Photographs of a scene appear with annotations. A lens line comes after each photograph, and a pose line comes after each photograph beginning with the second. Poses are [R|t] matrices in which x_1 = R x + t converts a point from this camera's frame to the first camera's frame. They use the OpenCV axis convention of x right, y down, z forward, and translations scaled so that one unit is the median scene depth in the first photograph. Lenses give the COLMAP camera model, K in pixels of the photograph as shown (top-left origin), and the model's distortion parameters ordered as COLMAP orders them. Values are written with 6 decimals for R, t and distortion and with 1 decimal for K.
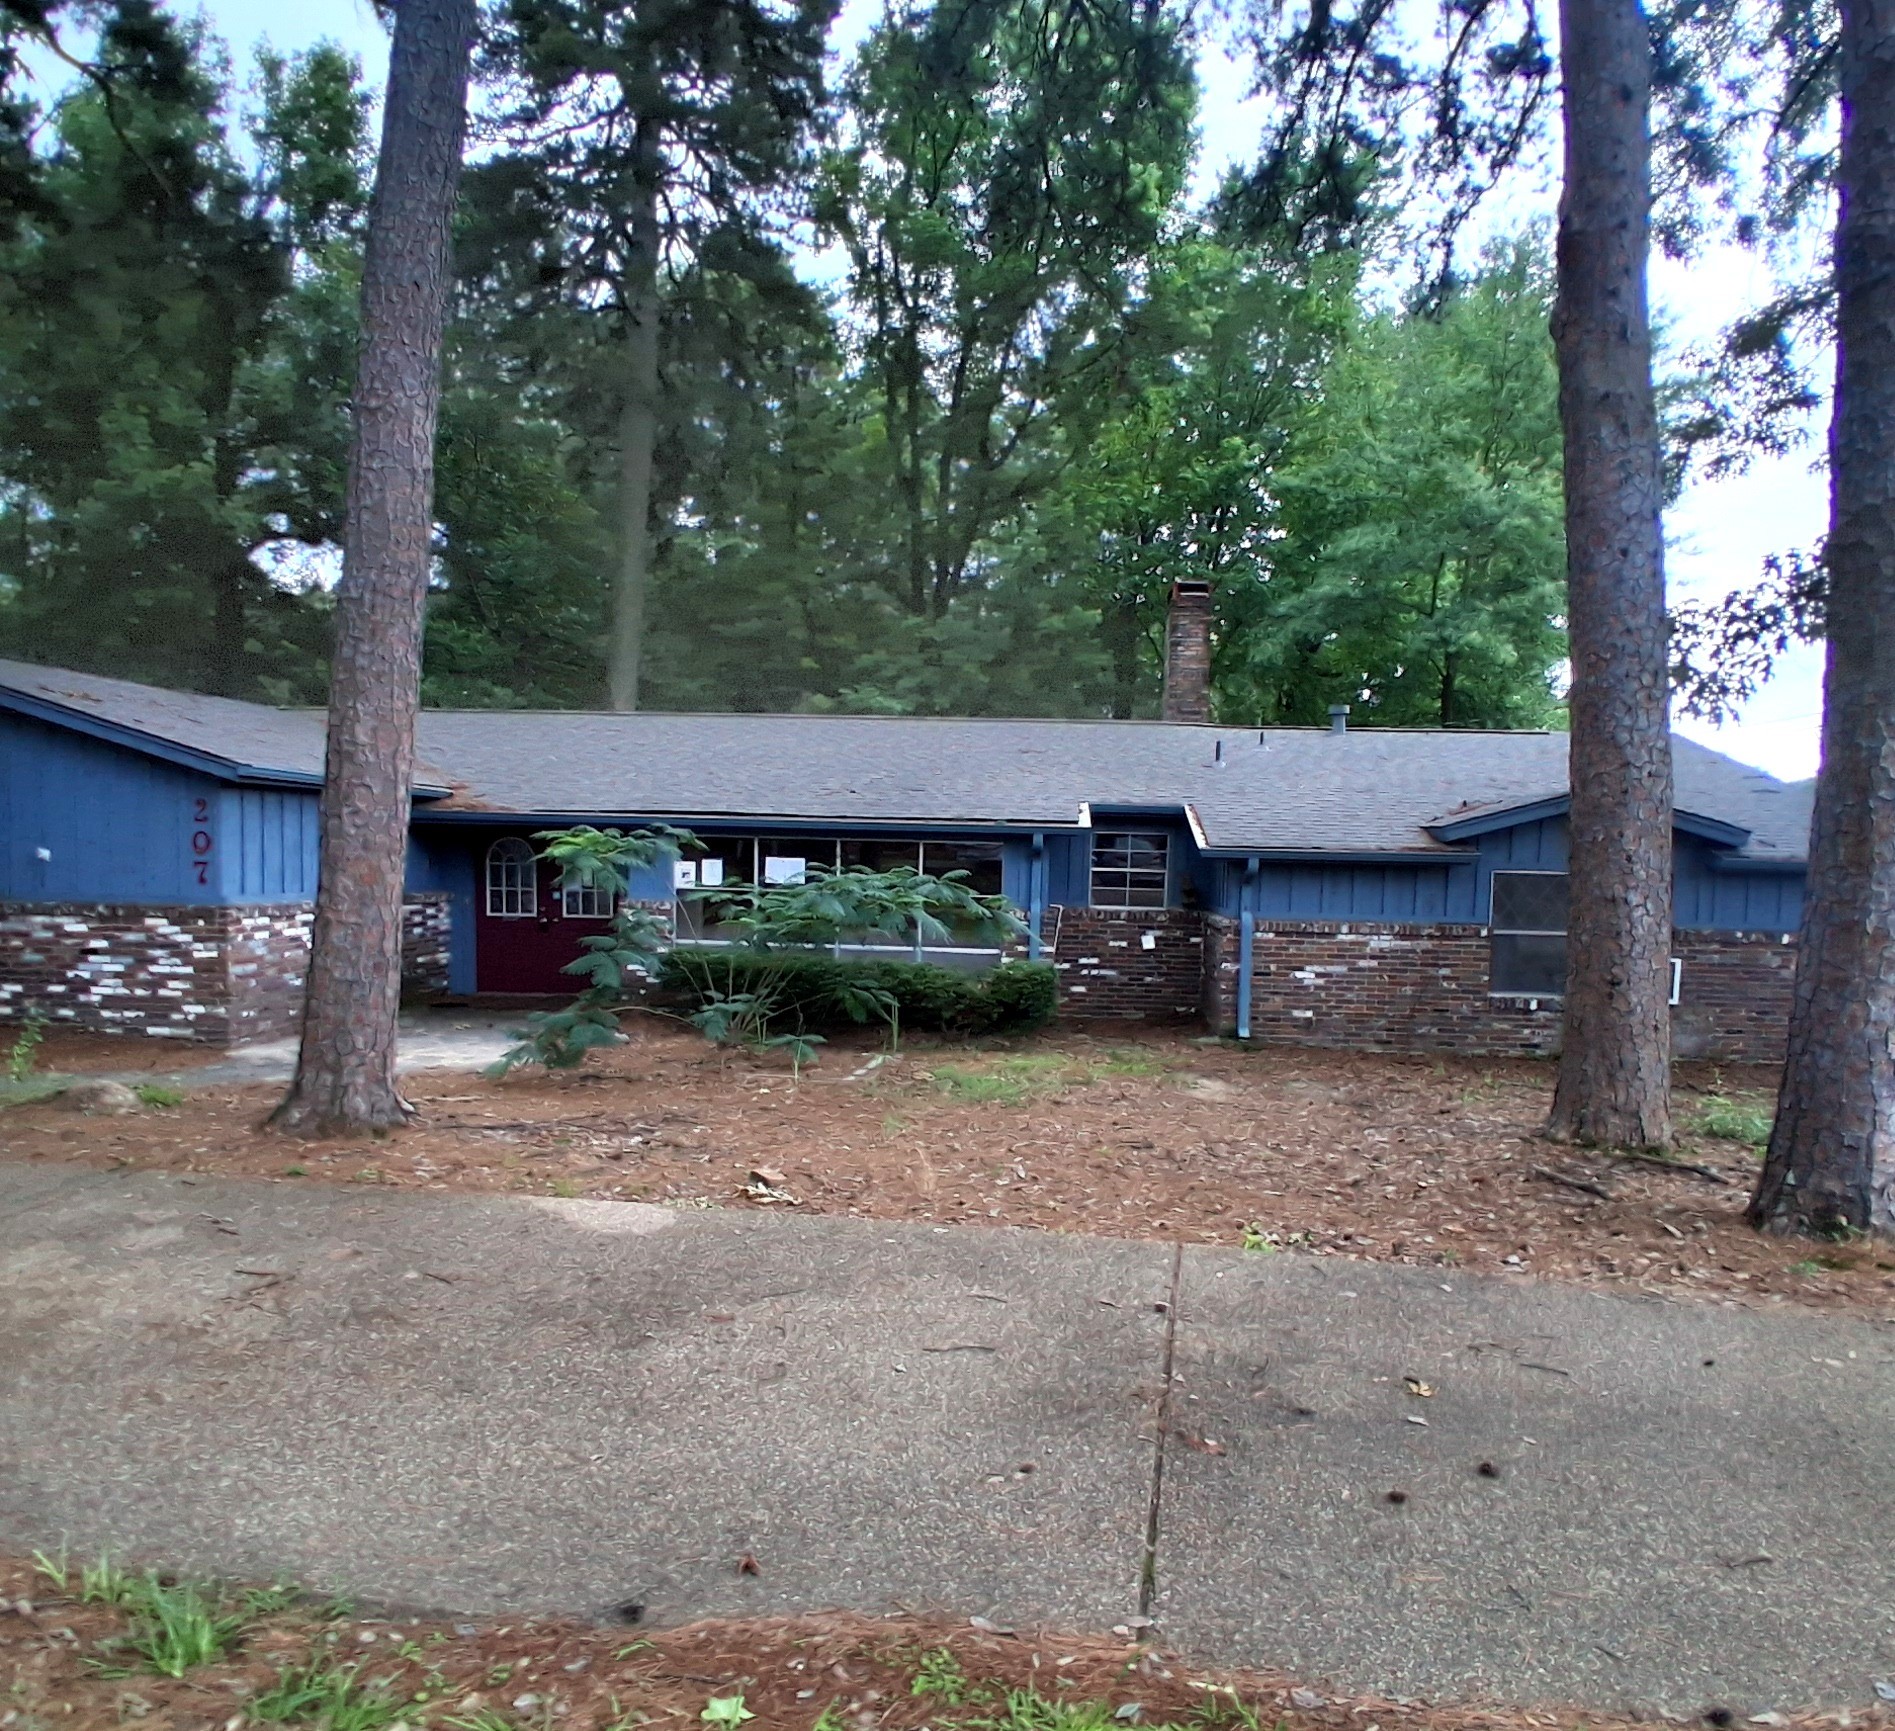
lens RADIAL K [[1262.3, 0, 962.4], [0, 1262.3, 953.3], [0, 0, 1]] dist [0.007936, -0.053086]
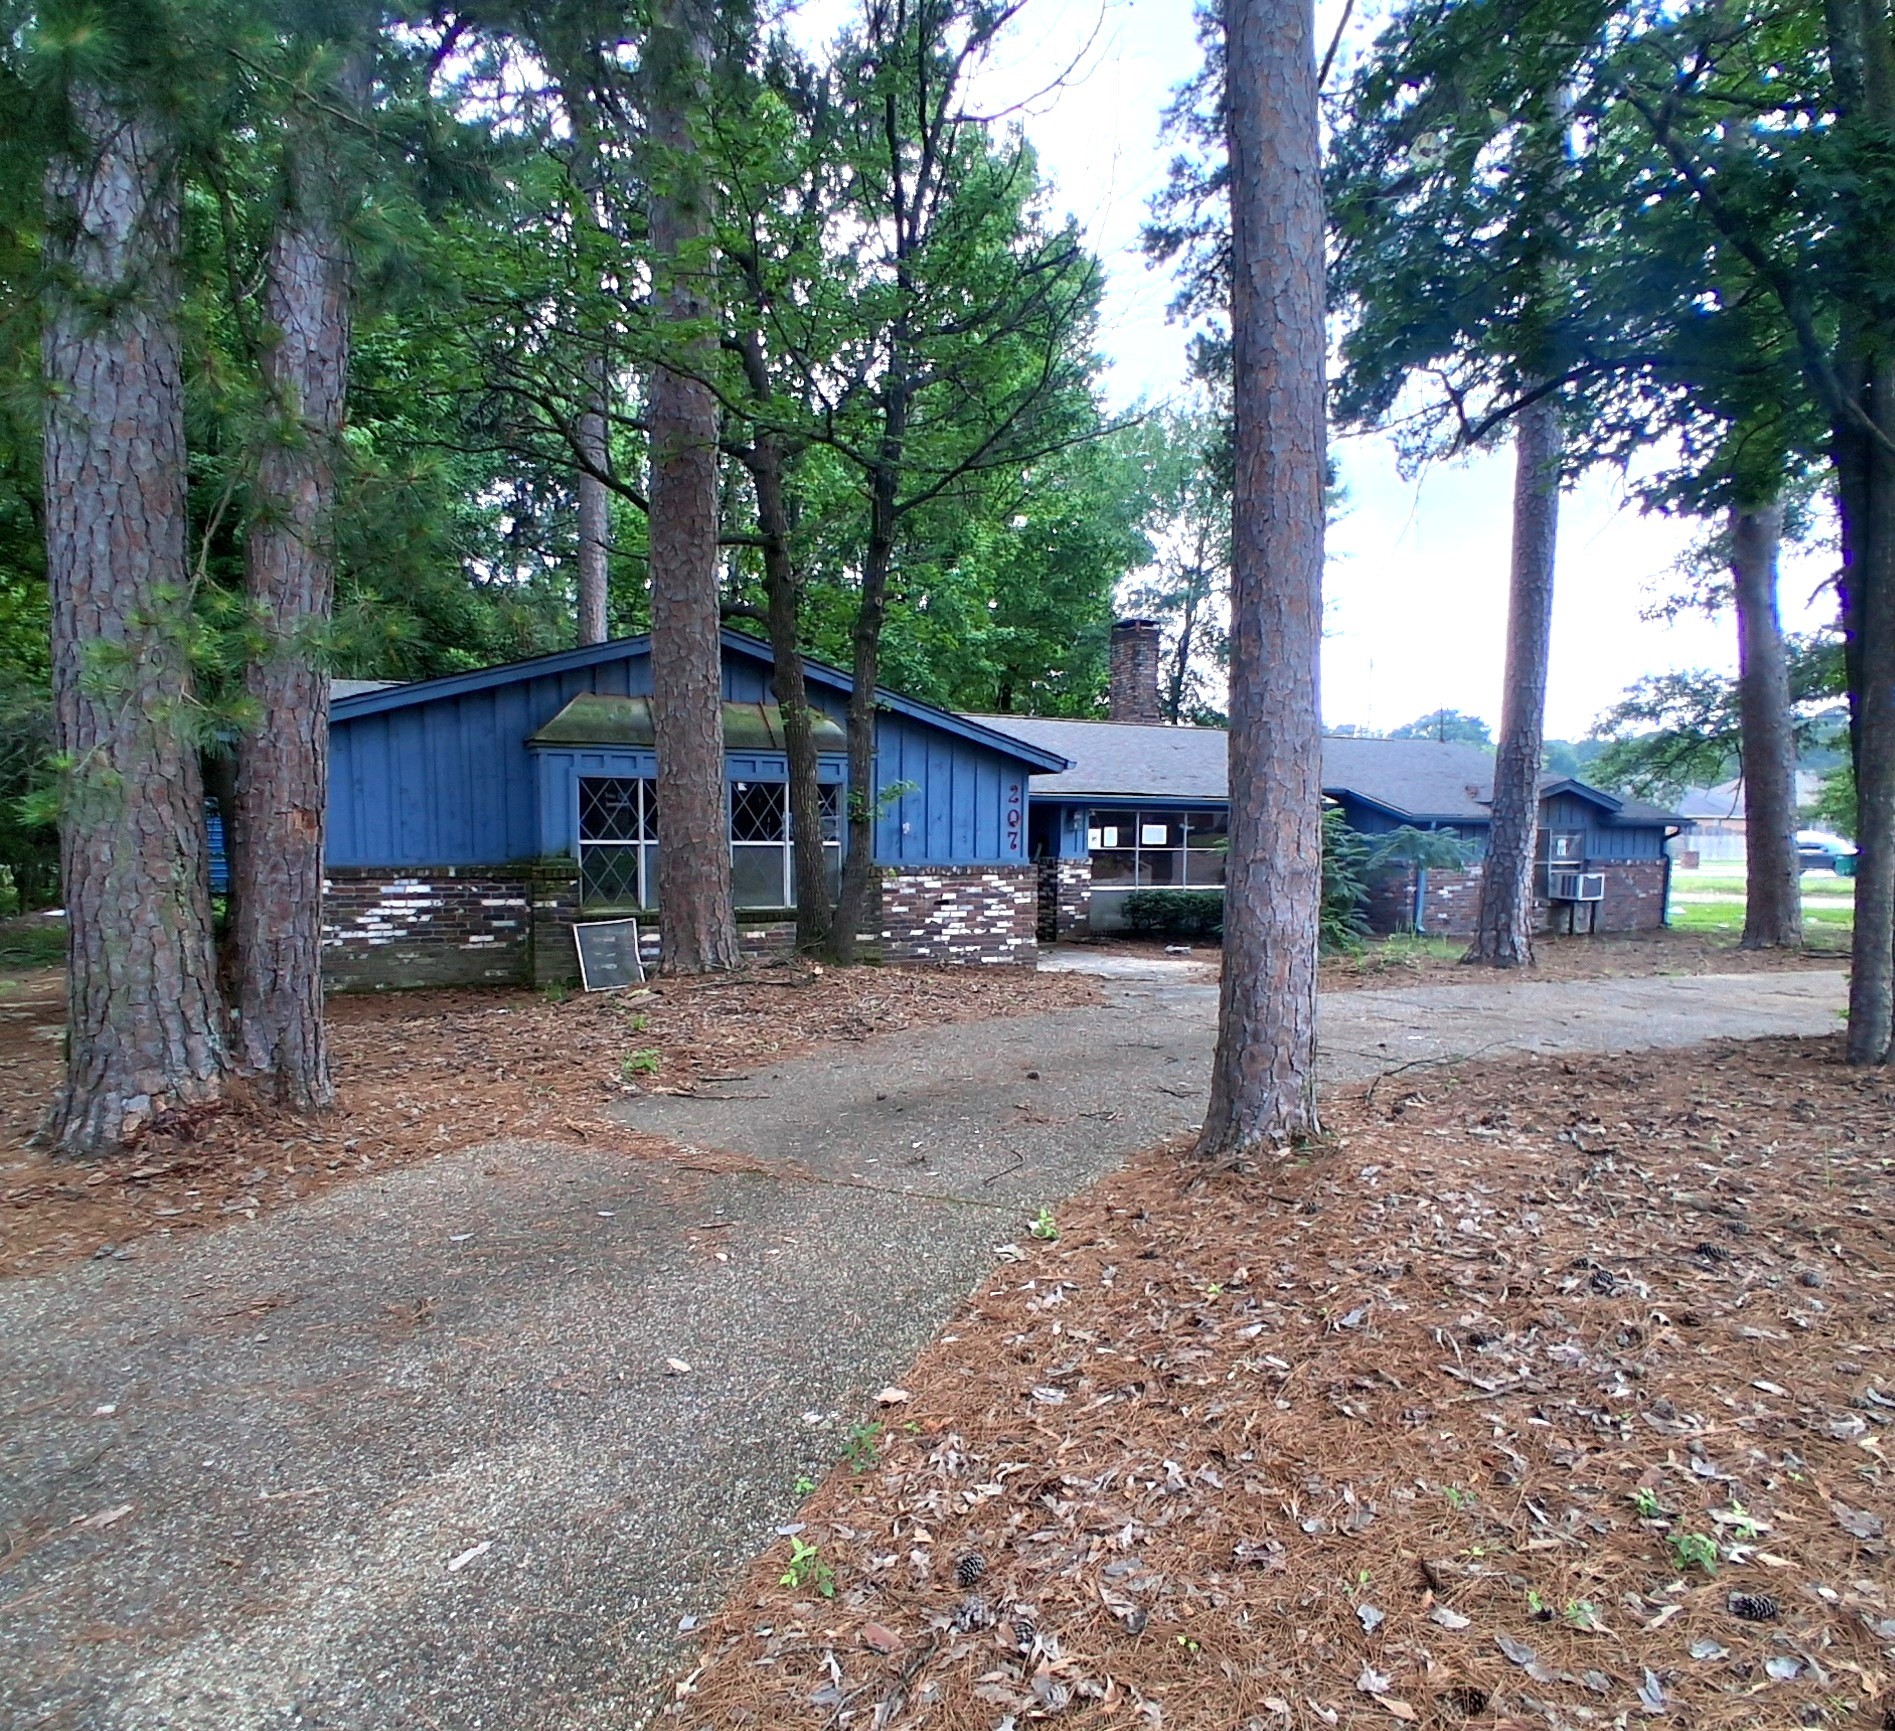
lens RADIAL K [[1265.4, 0, 968.9], [0, 1265.4, 956.5], [0, 0, 1]] dist [0.013450, -0.056476]
pose [[0.866277, -0.064005, 0.495448, -1.326728], [0.049397, 0.997873, 0.042542, 0.000136], [-0.497117, -0.012380, 0.867595, -0.159186]]
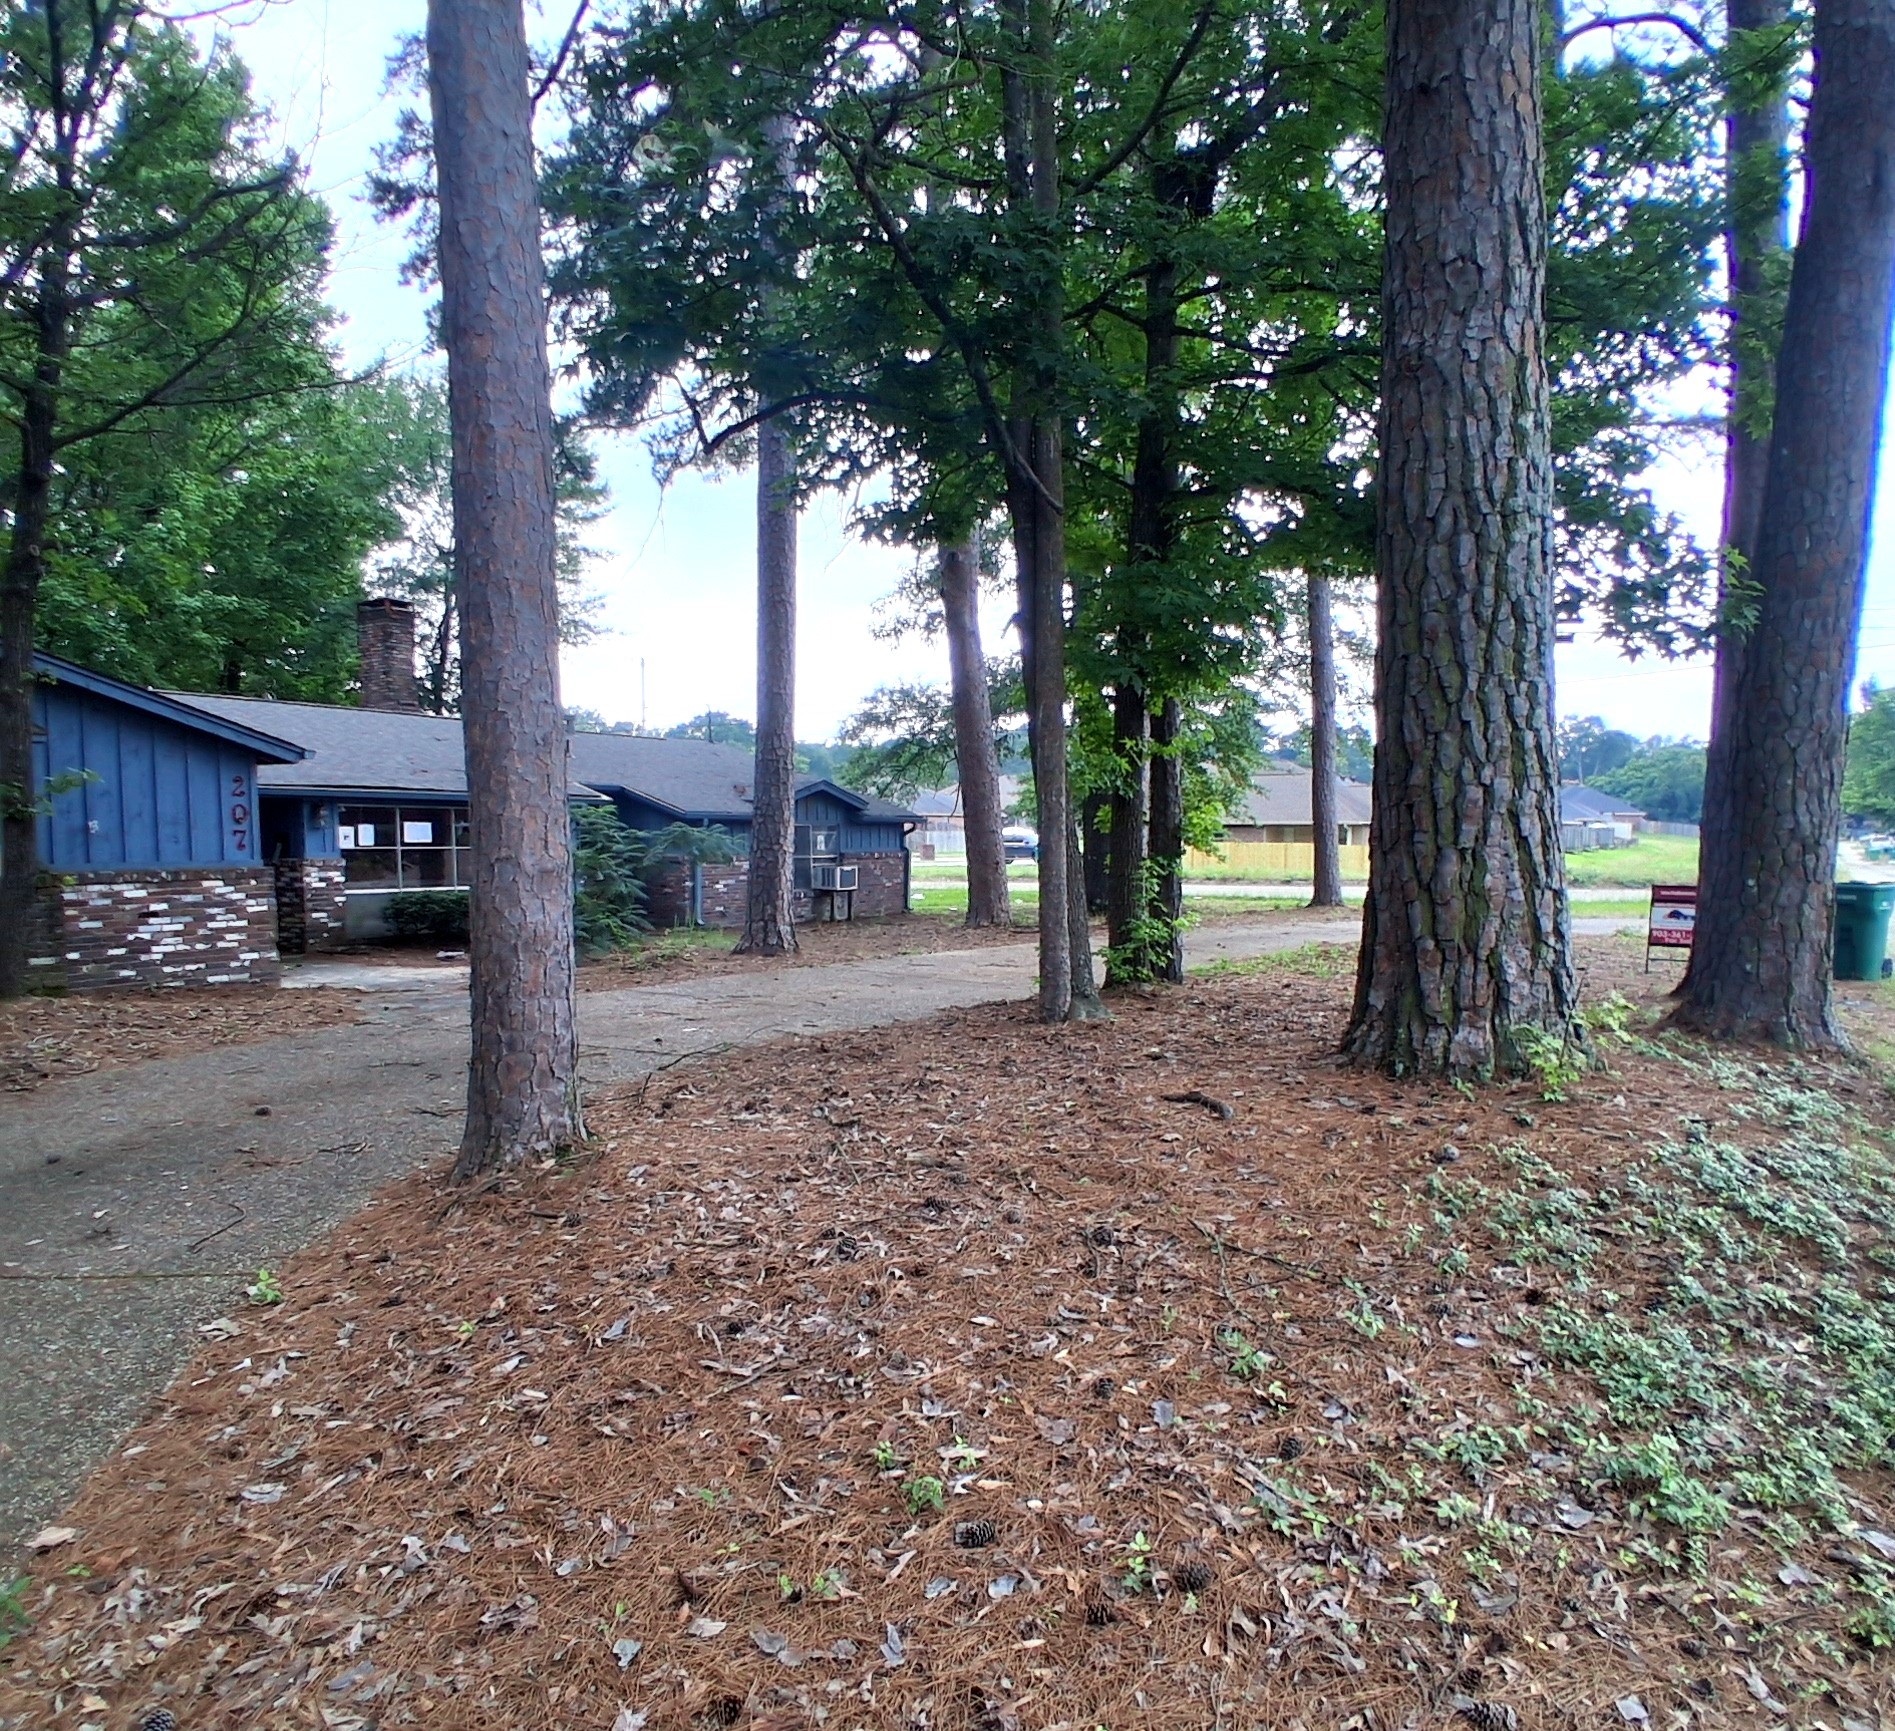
lens RADIAL K [[1262.3, 0, 962.4], [0, 1262.3, 953.3], [0, 0, 1]] dist [0.007936, -0.053086]
pose [[0.482776, -0.103092, 0.869655, -1.309965], [0.073893, 0.994301, 0.076847, 0.000536], [-0.872621, 0.027162, 0.487643, -0.158460]]
